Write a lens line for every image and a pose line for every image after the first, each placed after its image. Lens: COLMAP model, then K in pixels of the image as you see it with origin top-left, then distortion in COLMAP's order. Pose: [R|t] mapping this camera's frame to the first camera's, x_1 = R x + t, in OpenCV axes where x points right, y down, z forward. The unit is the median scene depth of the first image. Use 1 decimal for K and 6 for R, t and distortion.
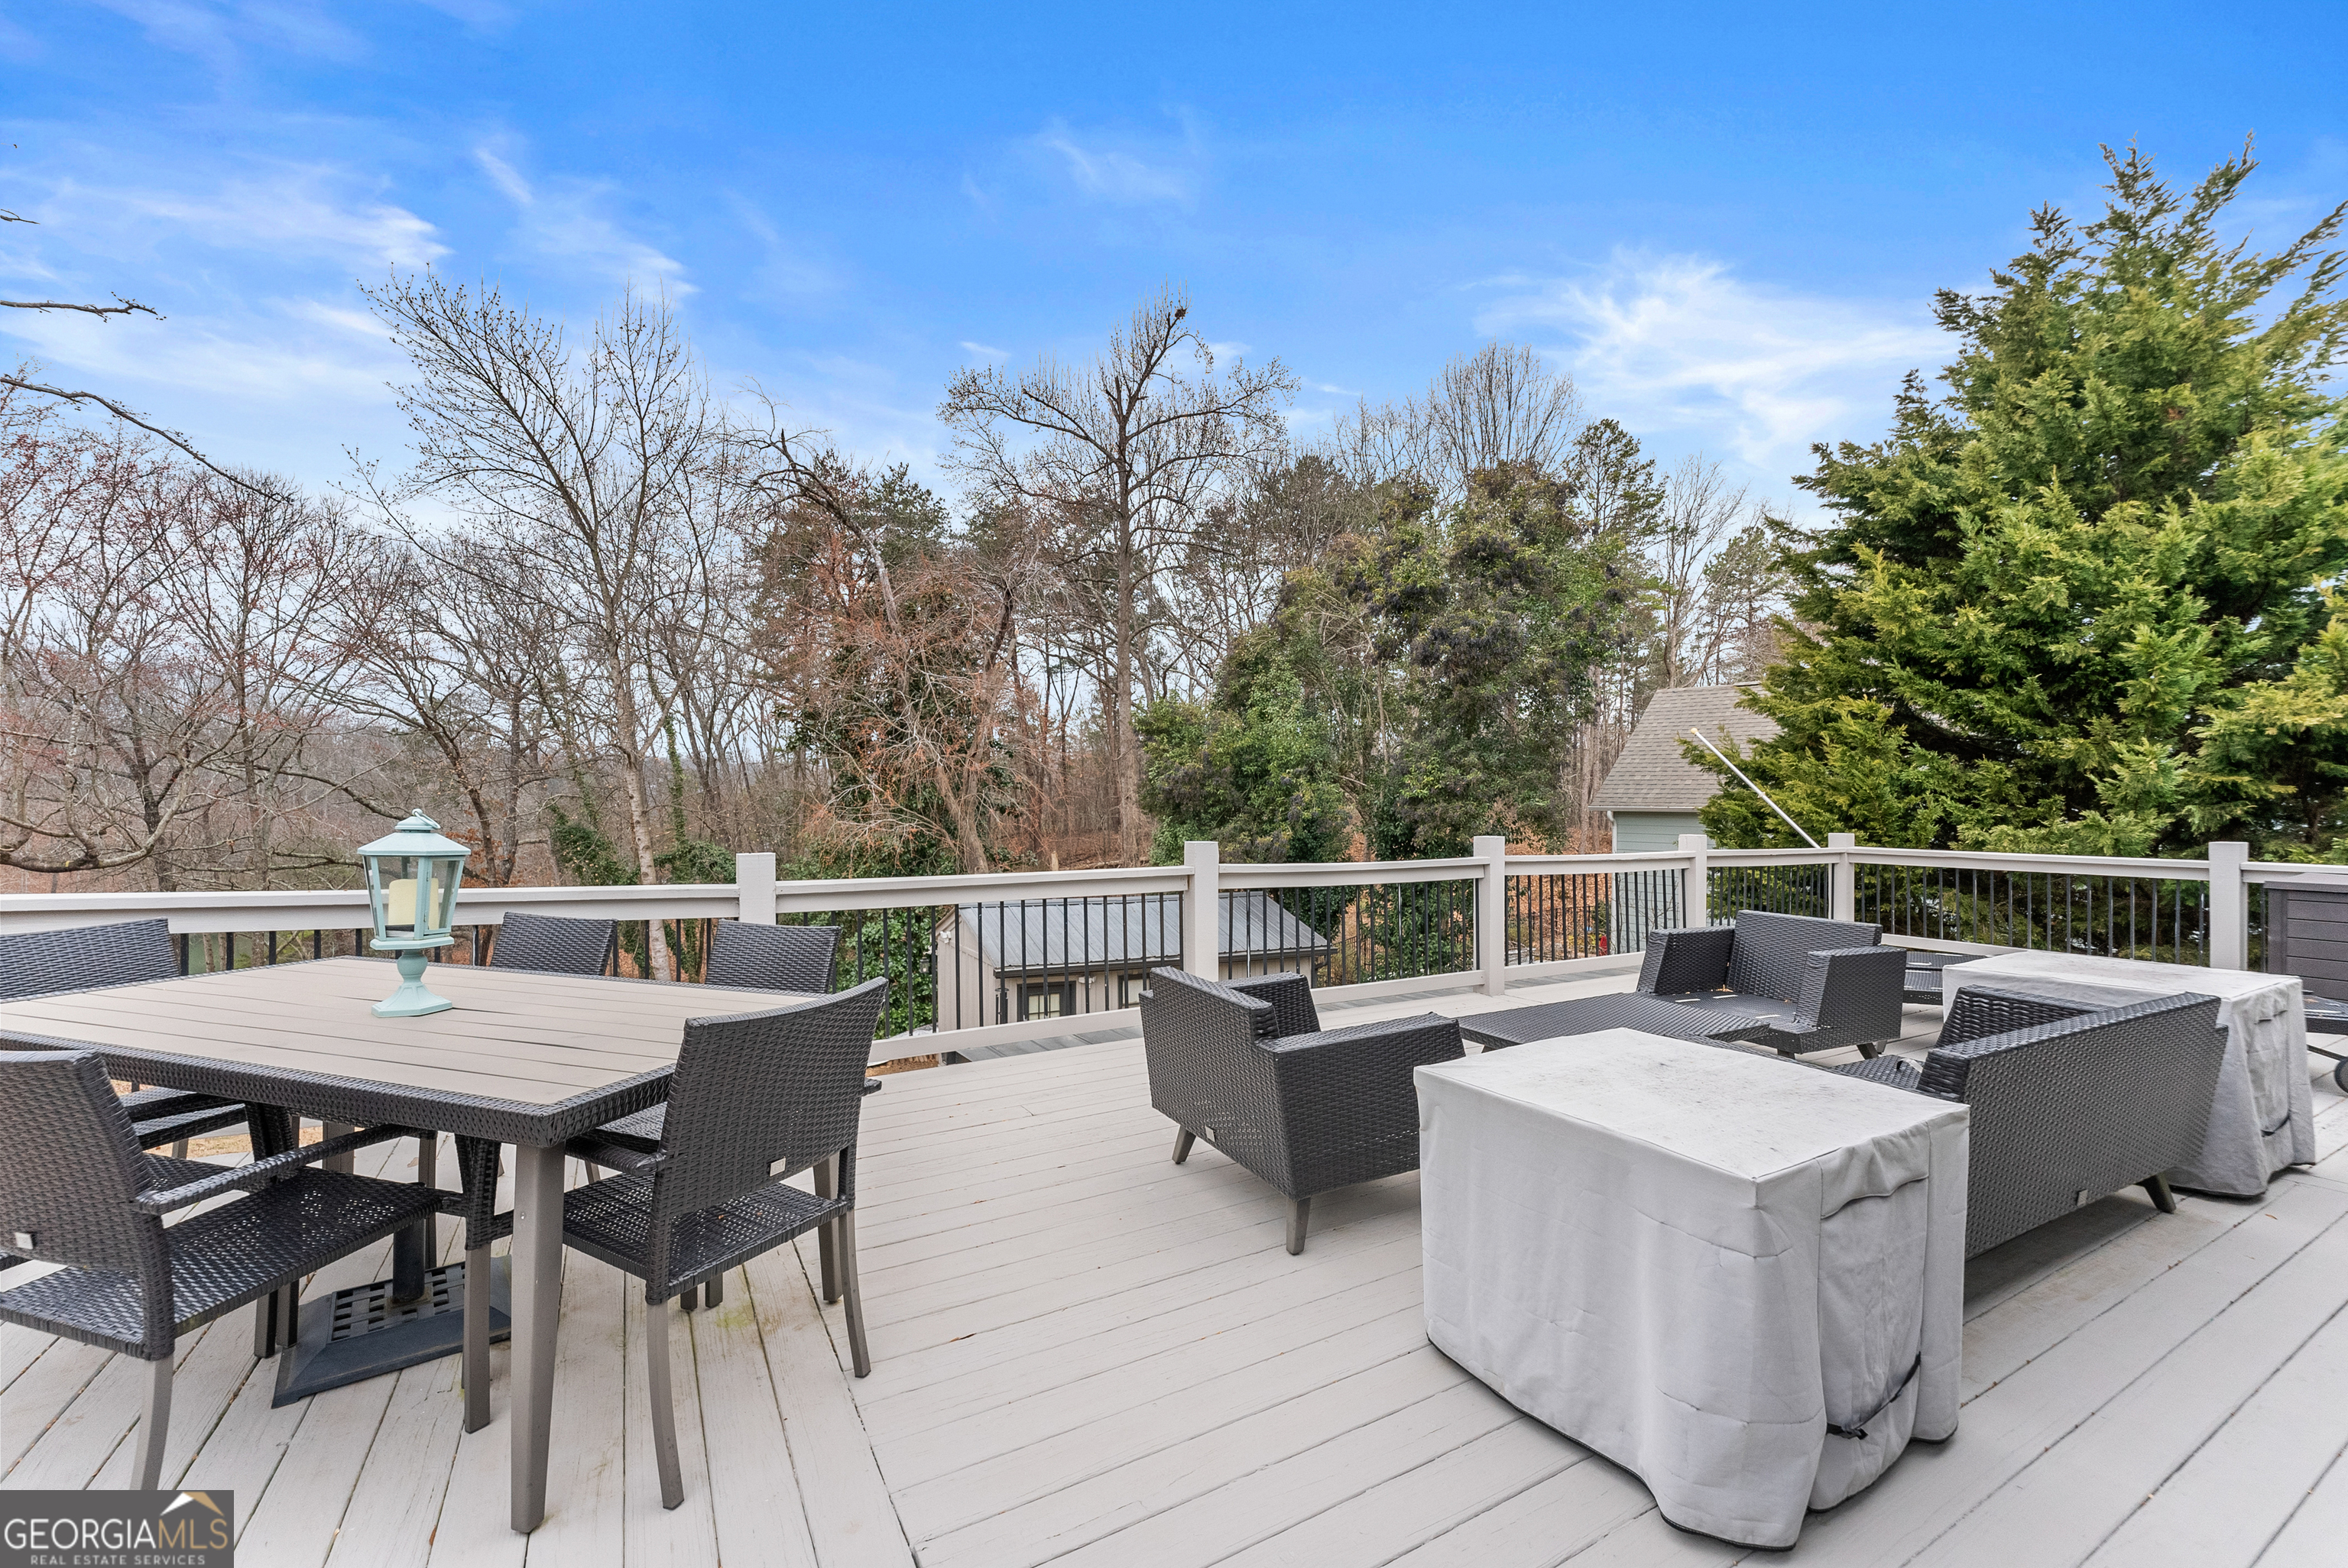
lens RADIAL K [[950.5, 0, 1173.2], [0, 950.5, 807.3], [0, 0, 1]] dist [0.000328, 0.000144]
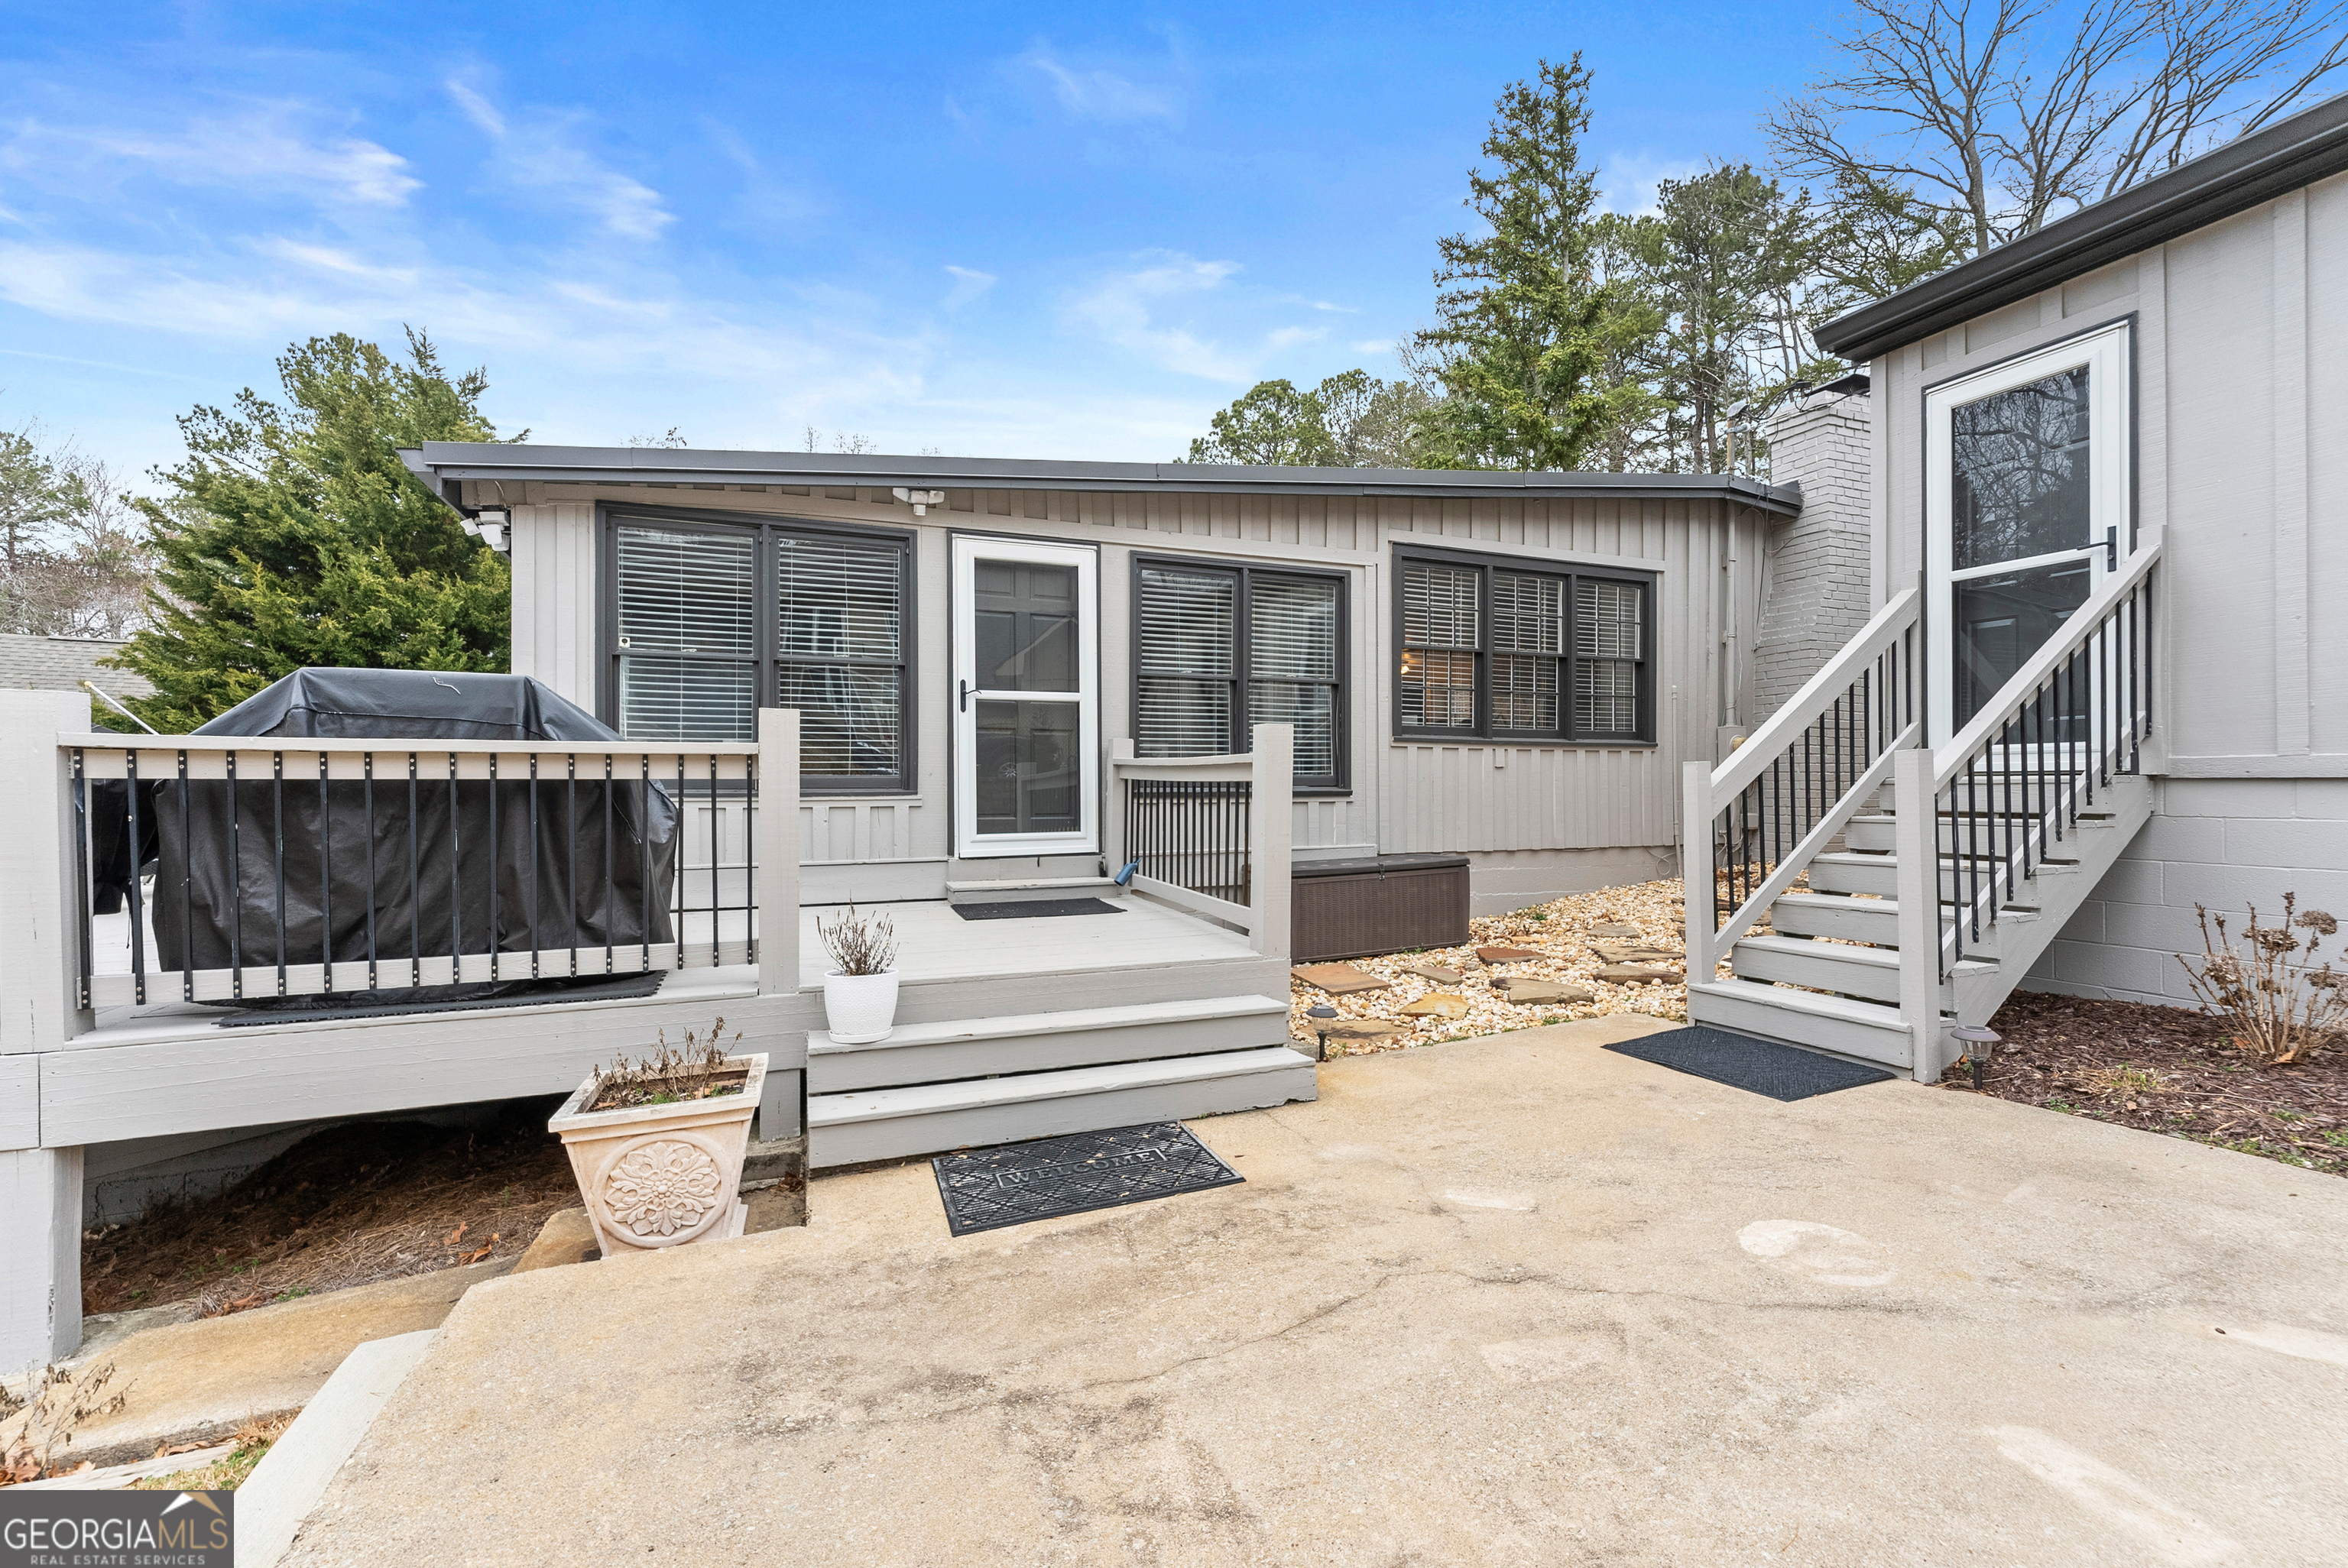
lens RADIAL K [[982.2, 0, 1174.0], [0, 982.2, 784.0], [0, 0, 1]] dist [-0.000268, 0.000045]
pose [[0.135047, -0.003290, 0.990834, -0.451232], [0.010948, 0.999938, 0.001828, 0.052185], [-0.990779, 0.010601, 0.135075, -0.455624]]
